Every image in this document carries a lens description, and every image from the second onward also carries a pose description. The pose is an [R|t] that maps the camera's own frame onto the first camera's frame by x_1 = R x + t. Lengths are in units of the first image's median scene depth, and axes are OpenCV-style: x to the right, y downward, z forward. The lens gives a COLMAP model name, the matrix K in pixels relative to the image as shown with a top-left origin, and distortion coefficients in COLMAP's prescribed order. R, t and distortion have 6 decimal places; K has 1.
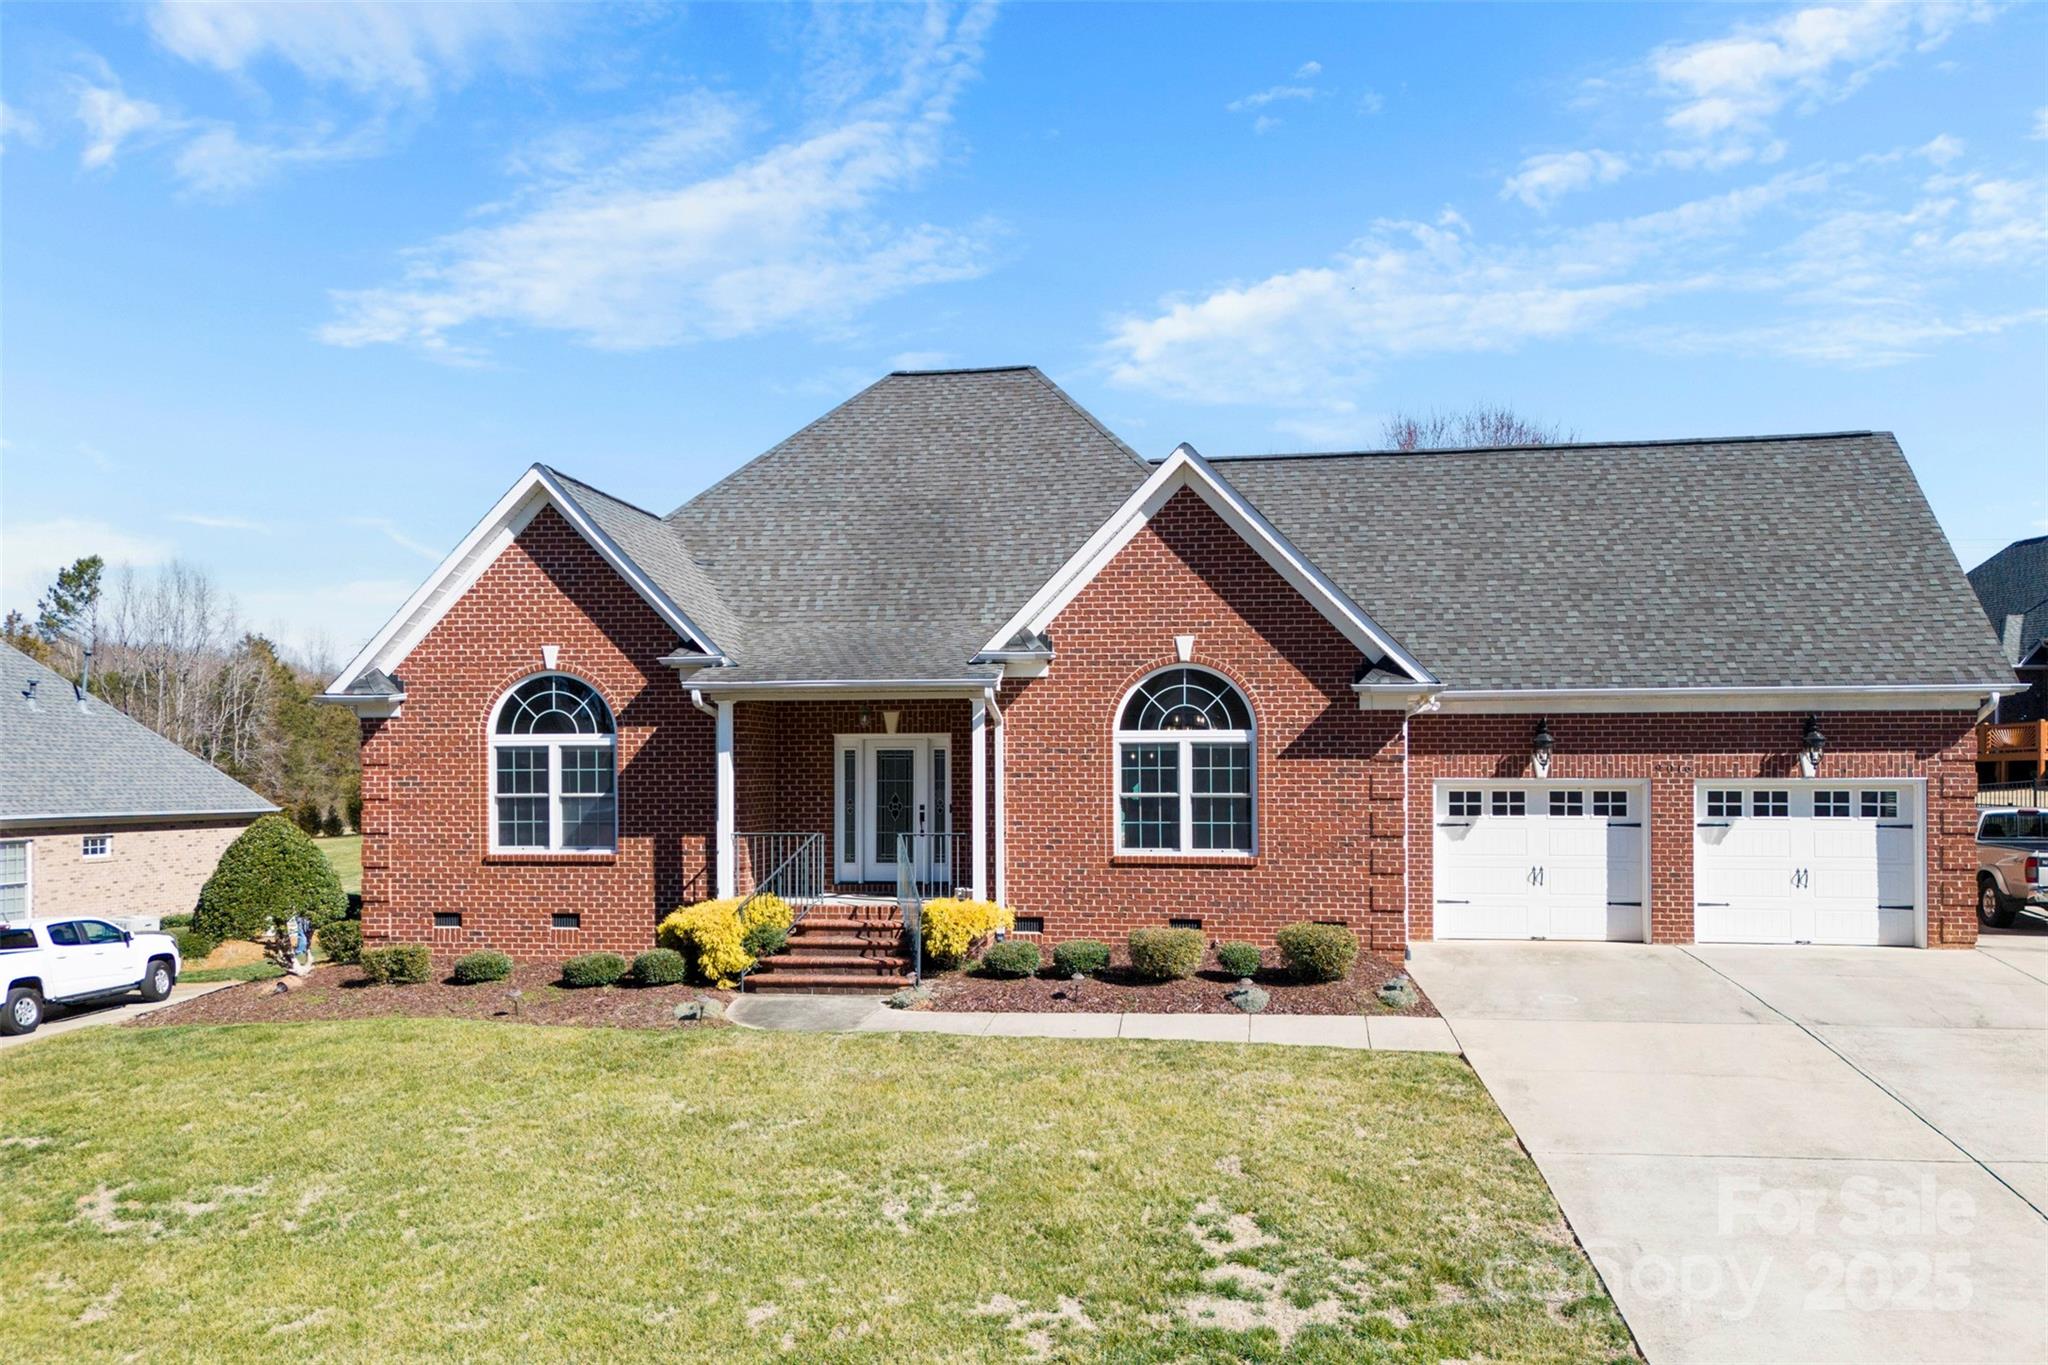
lens RADIAL K [[1538.1, 0, 1033.2], [0, 1538.1, 692.7], [0, 0, 1]] dist [0.025485, -0.009562]
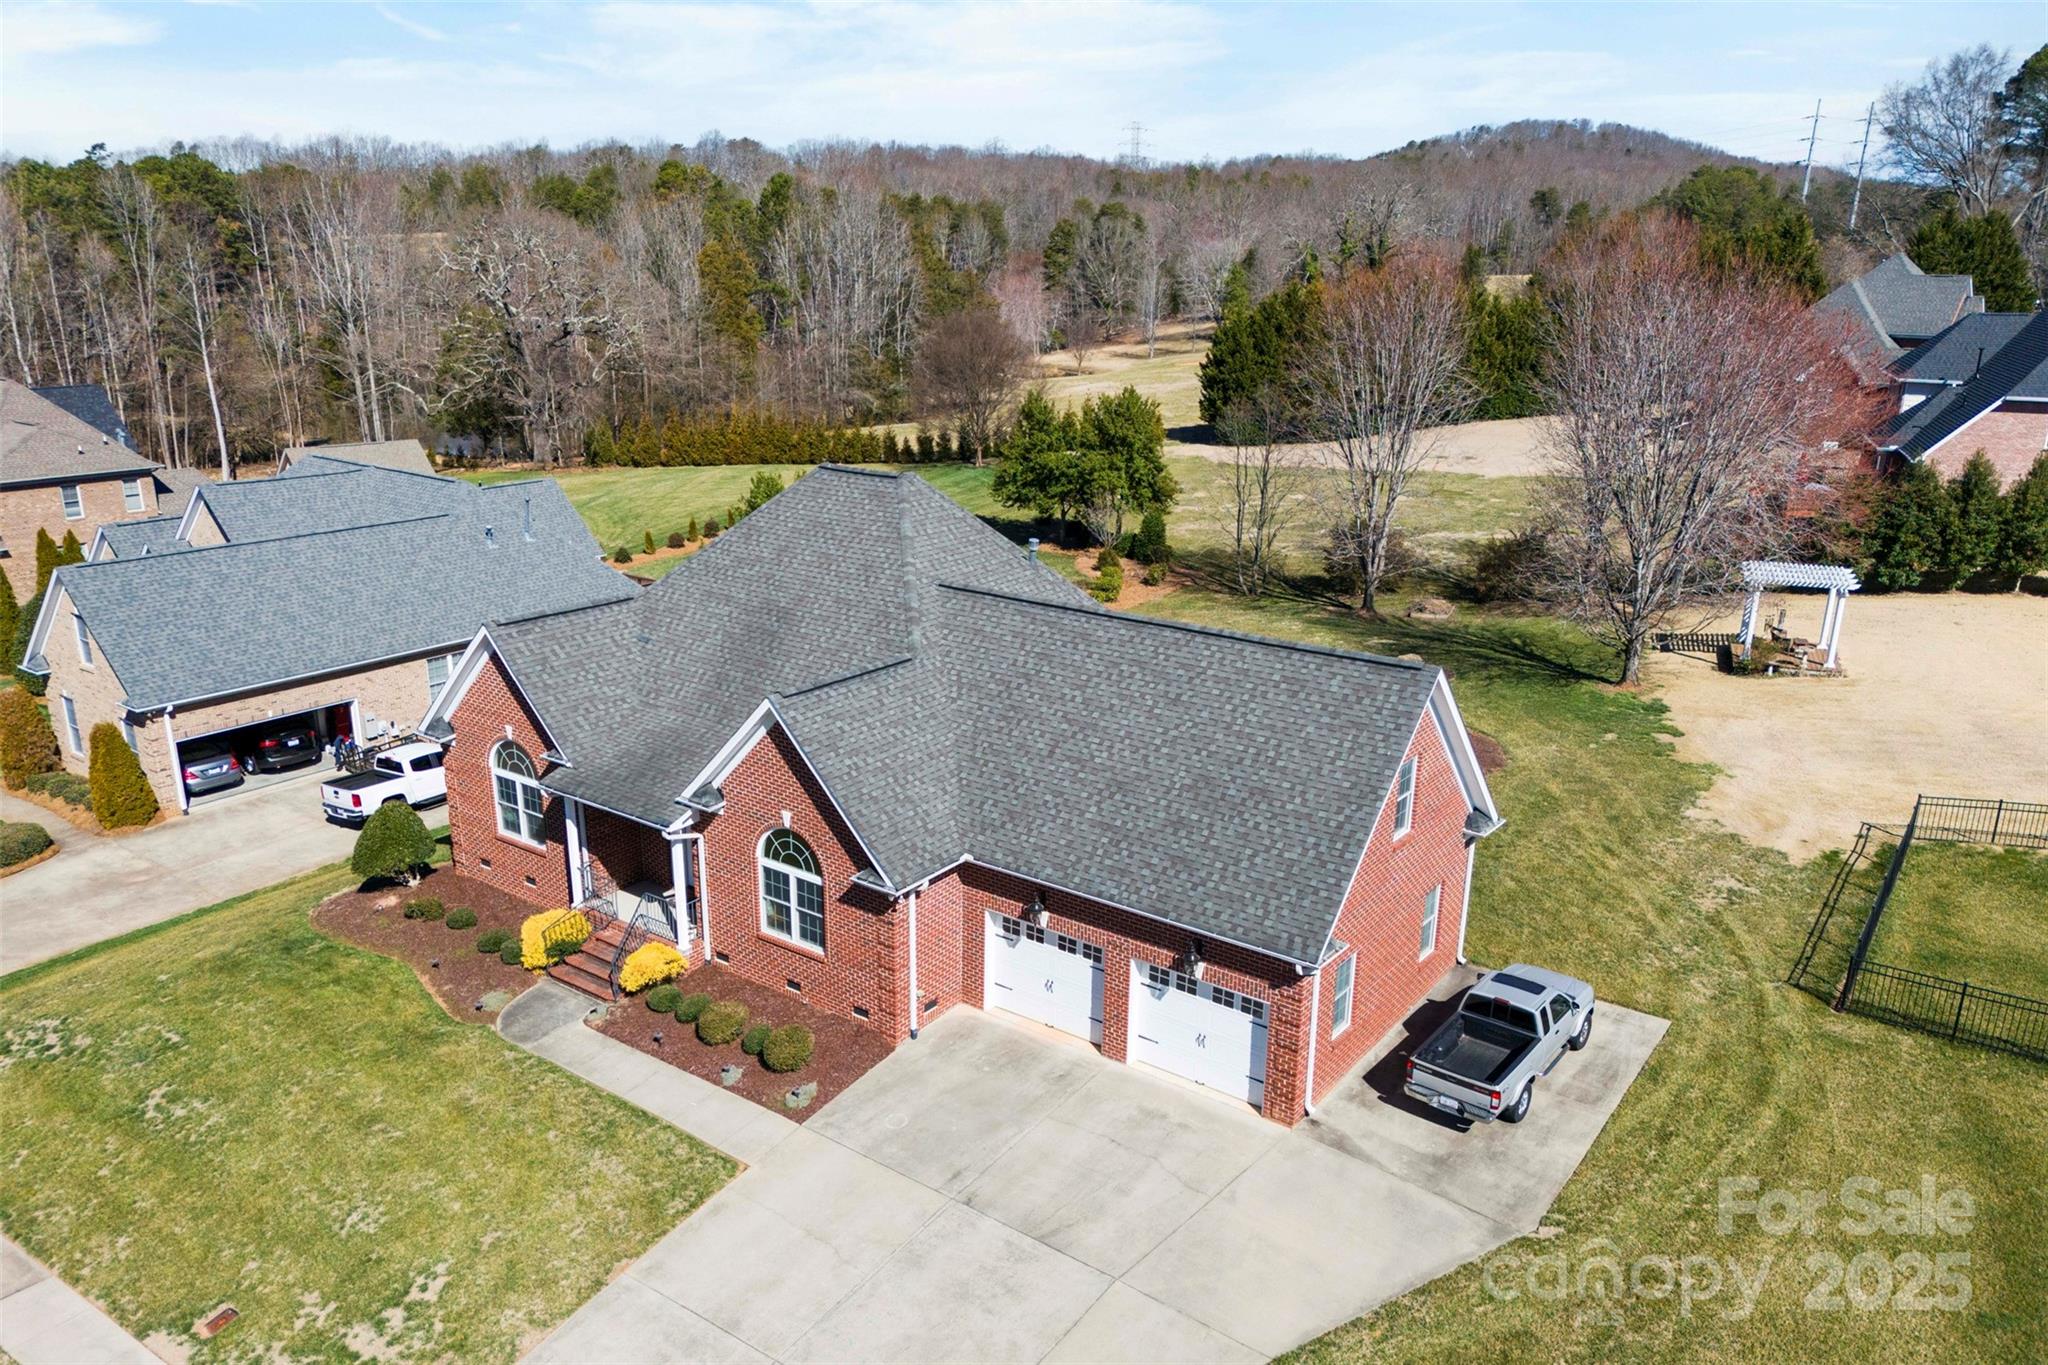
lens RADIAL K [[1538.1, 0, 1033.2], [0, 1538.1, 692.7], [0, 0, 1]] dist [0.025485, -0.009562]
pose [[0.883103, 0.147395, -0.445424, 0.956983], [0.015877, 0.939439, 0.342347, -0.651296], [0.468910, -0.309400, 0.827282, -0.088729]]
